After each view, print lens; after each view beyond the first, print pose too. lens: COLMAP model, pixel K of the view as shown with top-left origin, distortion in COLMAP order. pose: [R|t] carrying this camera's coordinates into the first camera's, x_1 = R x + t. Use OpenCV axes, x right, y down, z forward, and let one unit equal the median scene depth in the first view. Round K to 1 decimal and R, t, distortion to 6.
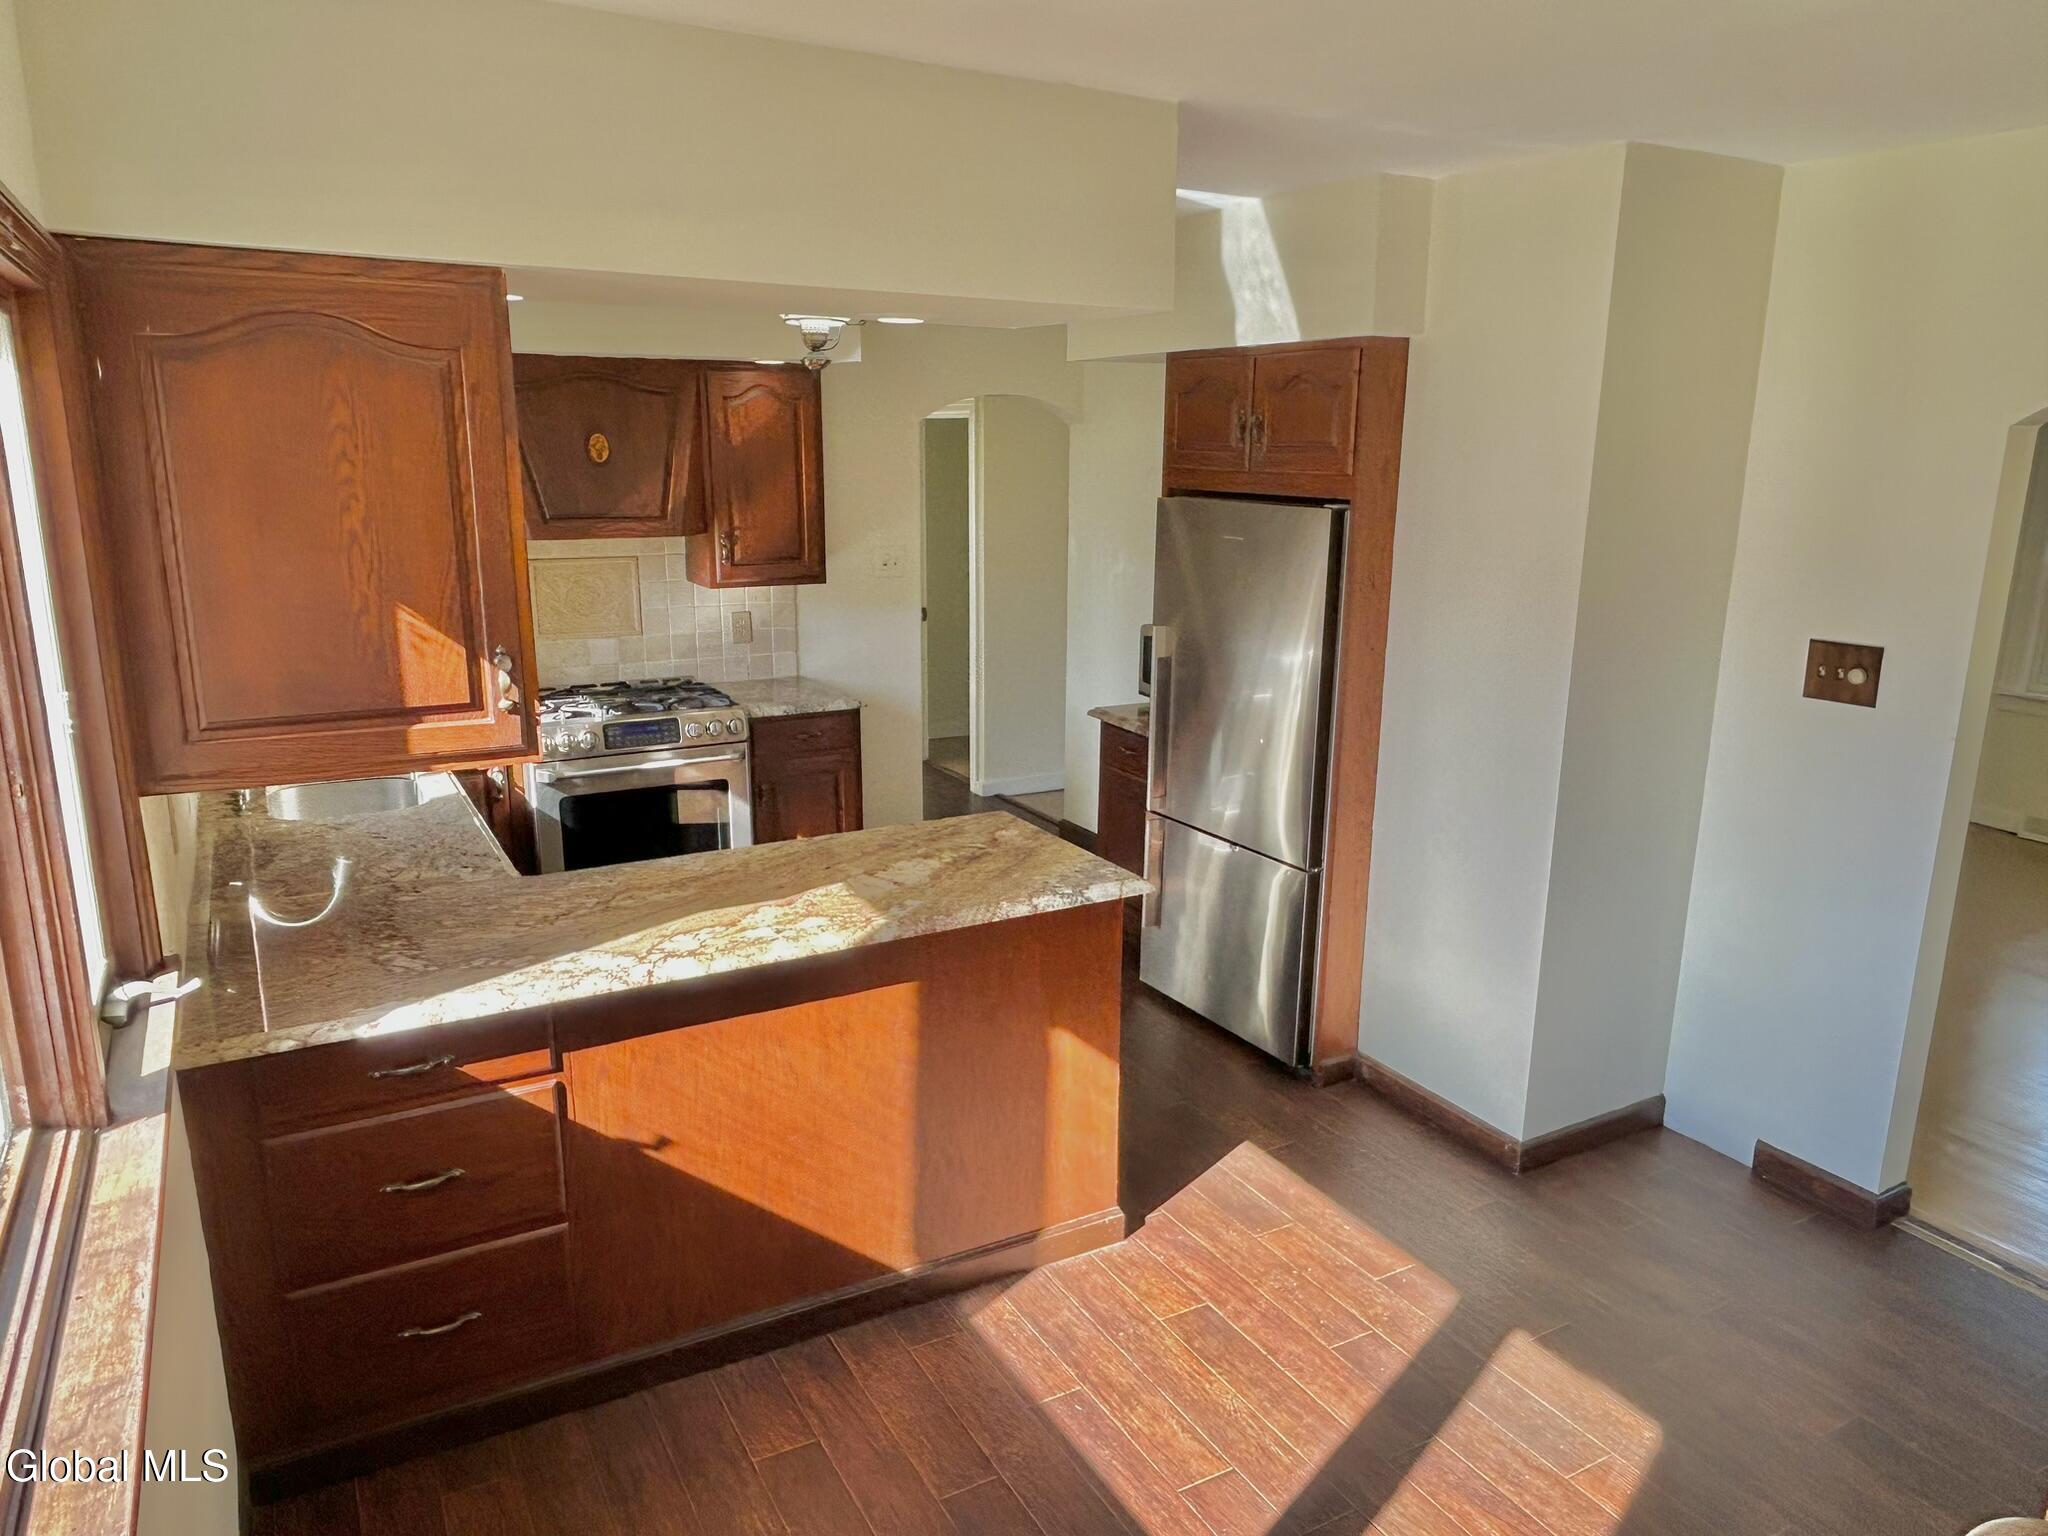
lens RADIAL K [[1362.9, 0, 1013.3], [0, 1362.9, 784.6], [0, 0, 1]] dist [0.022741, 0.000284]
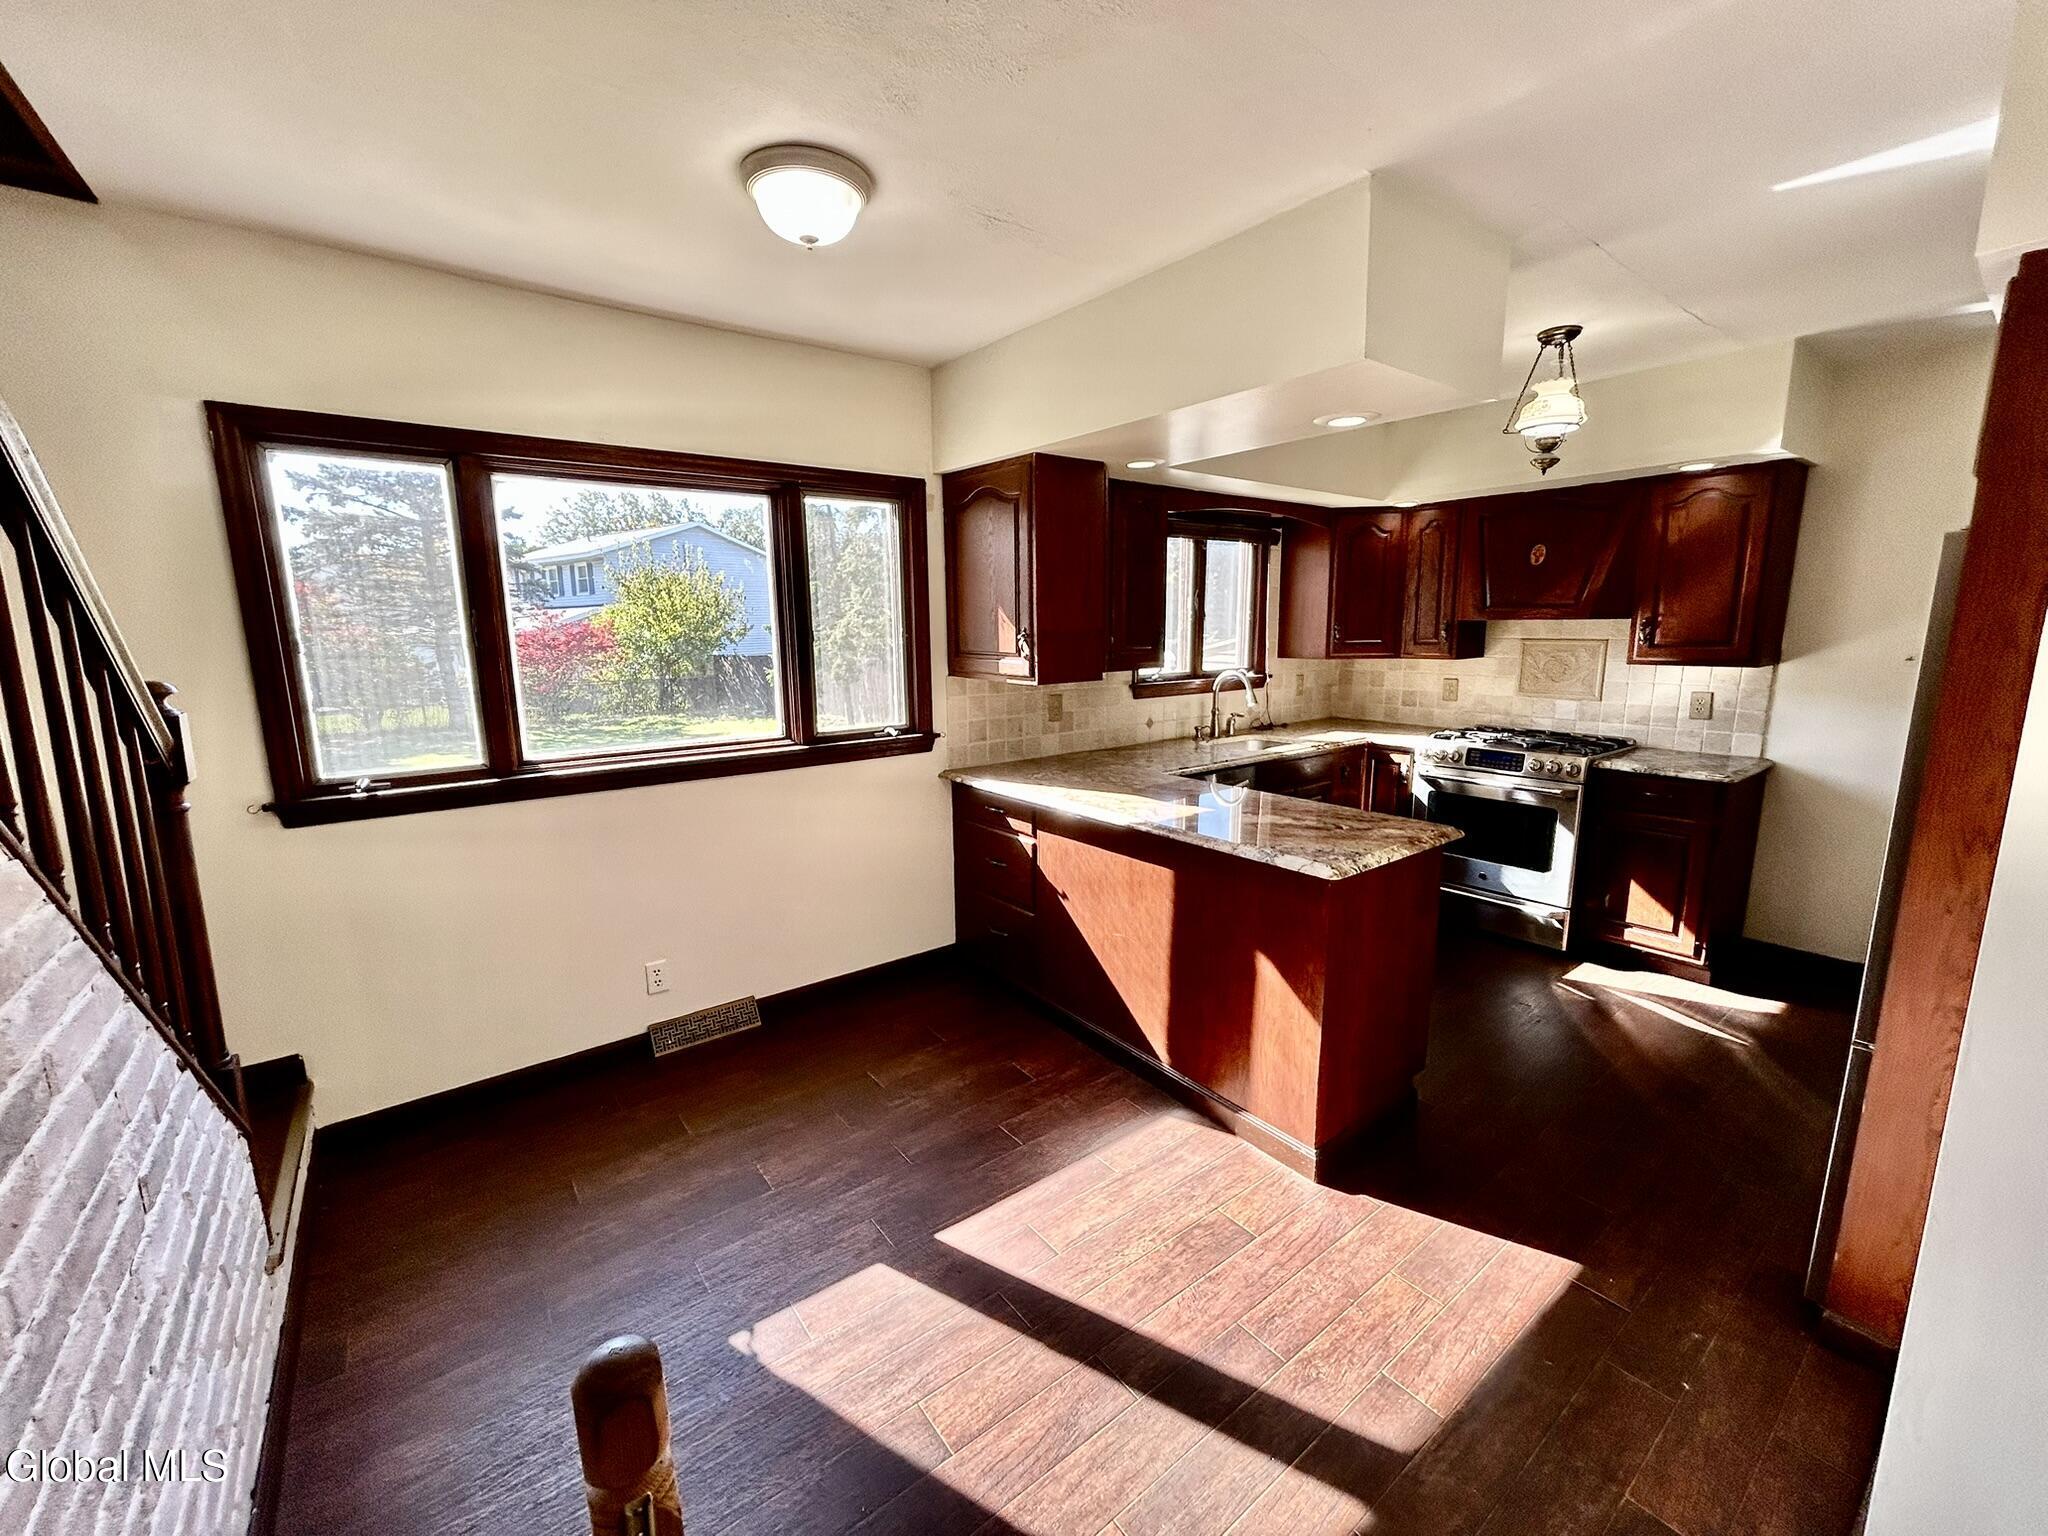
lens RADIAL K [[820.8, 0, 1017.8], [0, 820.8, 767.8], [0, 0, 1]] dist [-0.003368, 0.000178]
pose [[0.138467, 0.164788, -0.976561, 0.447559], [-0.227816, 0.964917, 0.130521, -0.026497], [0.963809, 0.204403, 0.171150, 0.378593]]
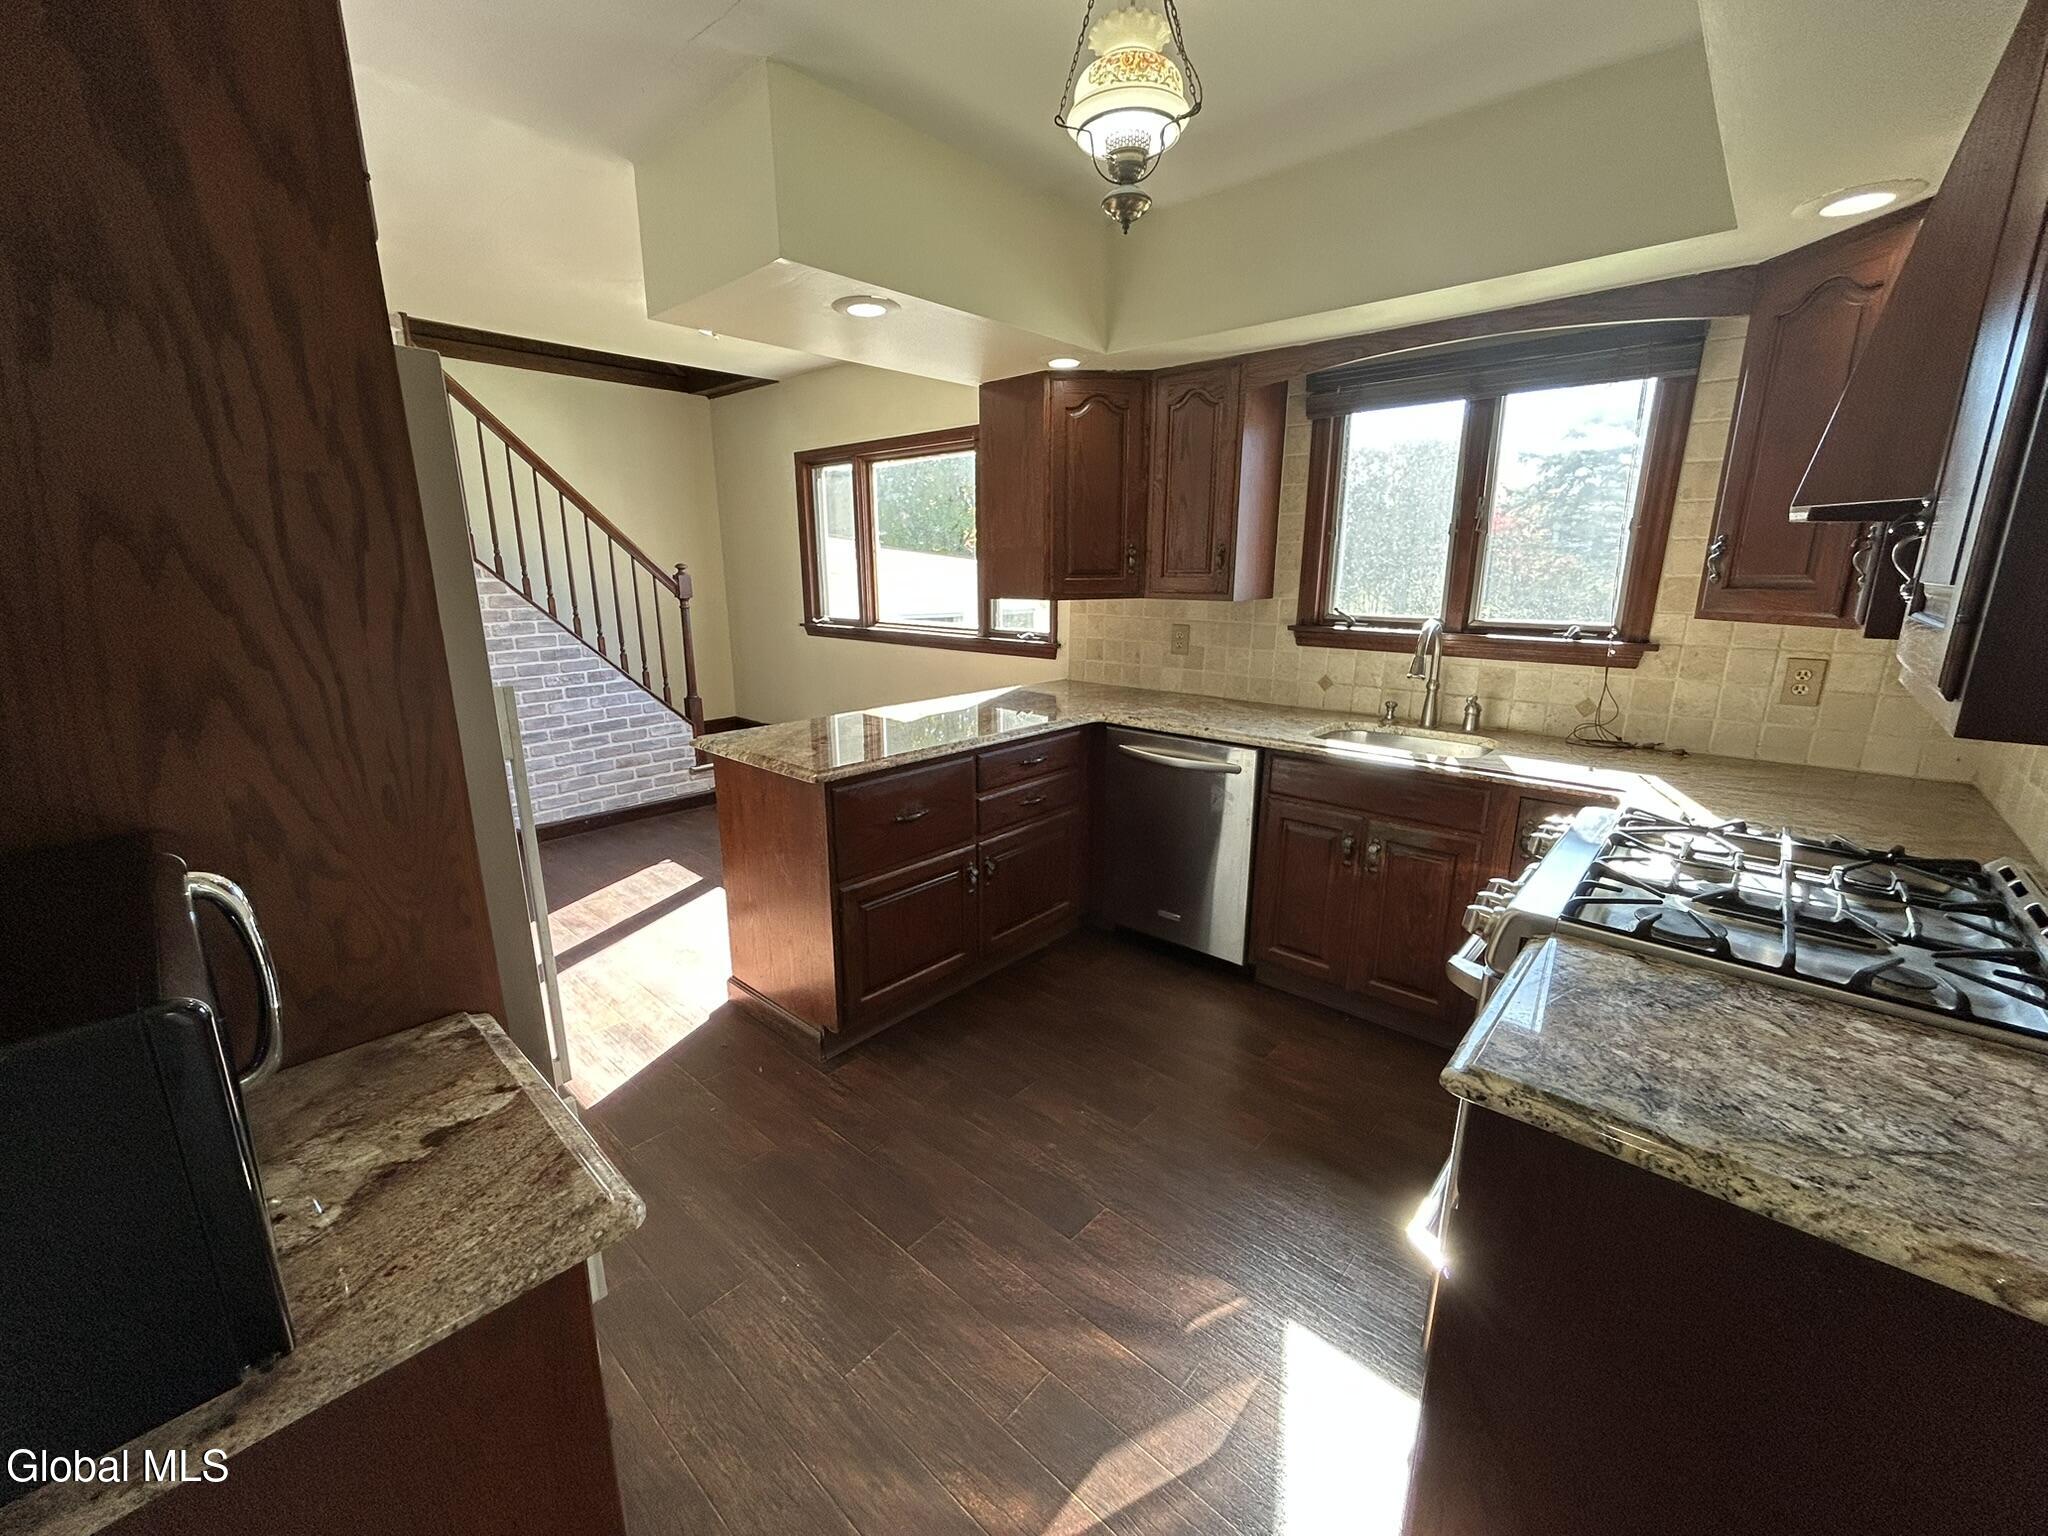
lens RADIAL K [[820.8, 0, 1009.5], [0, 820.8, 762.7], [0, 0, 1]] dist [-0.003368, 0.000178]
pose [[-0.947961, 0.051505, -0.314192, 0.033900], [-0.096847, 0.893420, 0.438658, -0.190149], [0.303299, 0.446259, -0.841940, 1.144269]]
